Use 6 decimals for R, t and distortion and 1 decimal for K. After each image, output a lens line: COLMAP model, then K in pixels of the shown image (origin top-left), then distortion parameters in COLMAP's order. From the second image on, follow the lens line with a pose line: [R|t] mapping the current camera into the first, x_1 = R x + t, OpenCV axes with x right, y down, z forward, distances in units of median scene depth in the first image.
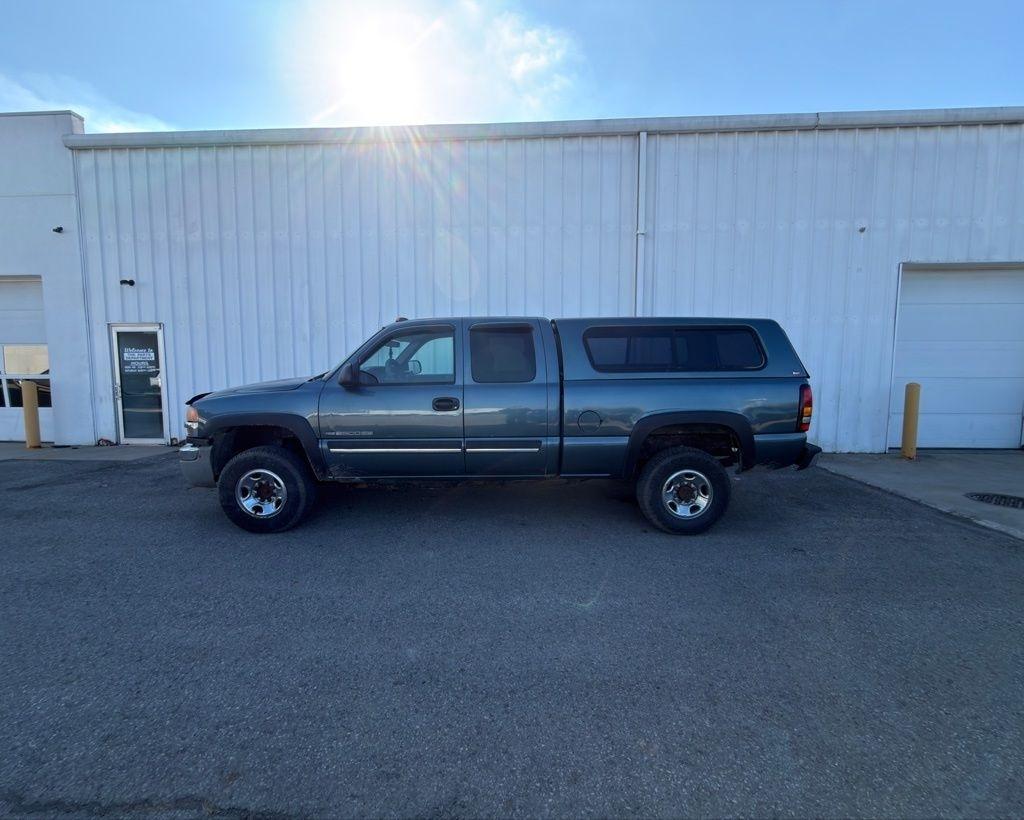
lens RADIAL K [[435.5, 0, 509.2], [0, 435.5, 408.4], [0, 0, 1]] dist [-0.001241, -0.001113]
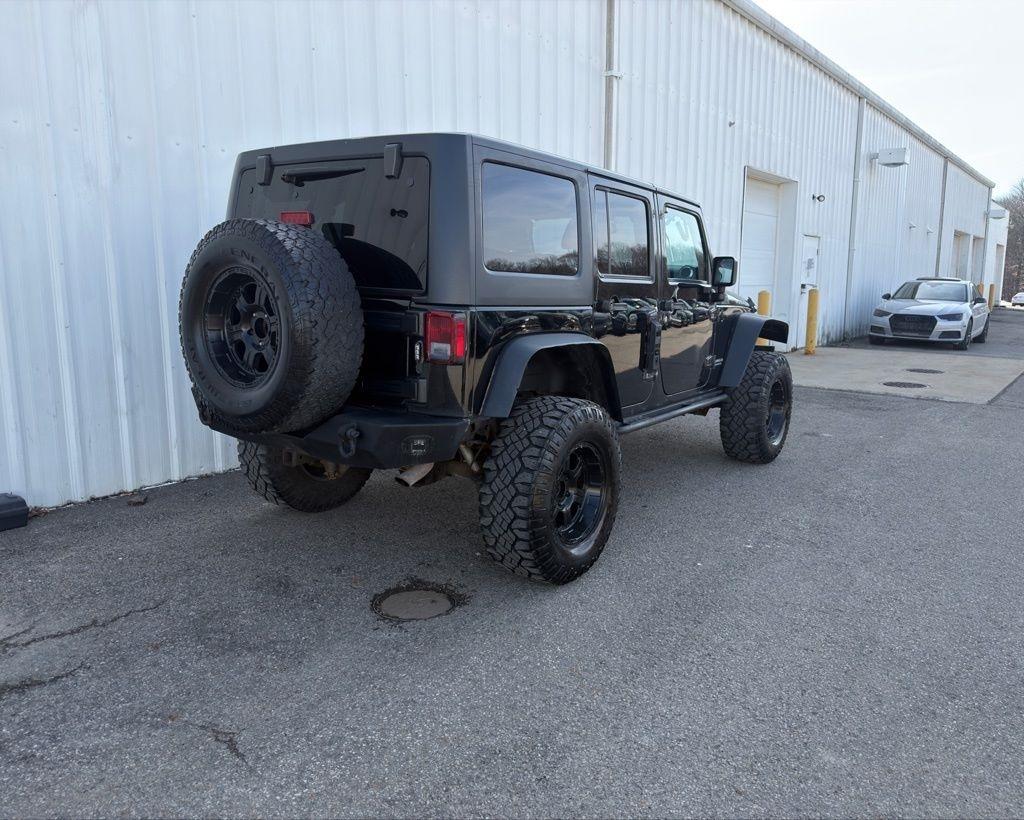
lens RADIAL K [[775.4, 0, 516.3], [0, 775.4, 410.1], [0, 0, 1]] dist [-0.001209, 0.003802]
pose [[0.566151, -0.135138, 0.813149, -0.874302], [0.066864, 0.990748, 0.118099, -0.034303], [-0.821585, -0.012492, 0.569949, 0.431407]]
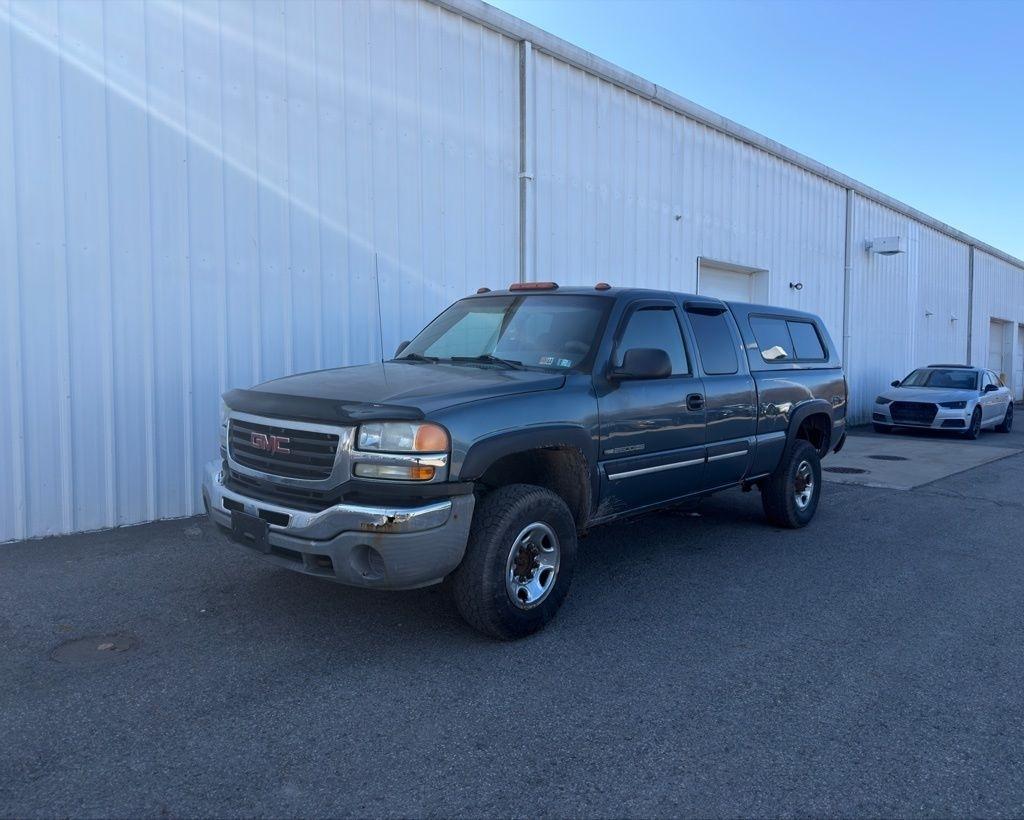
lens RADIAL K [[769.3, 0, 513.9], [0, 769.3, 411.0], [0, 0, 1]] dist [0.062423, -0.089734]
pose [[0.647830, -0.038896, 0.760791, -0.745469], [0.059449, 0.998231, 0.000413, -0.007045], [-0.759462, 0.044960, 0.648997, 0.186320]]
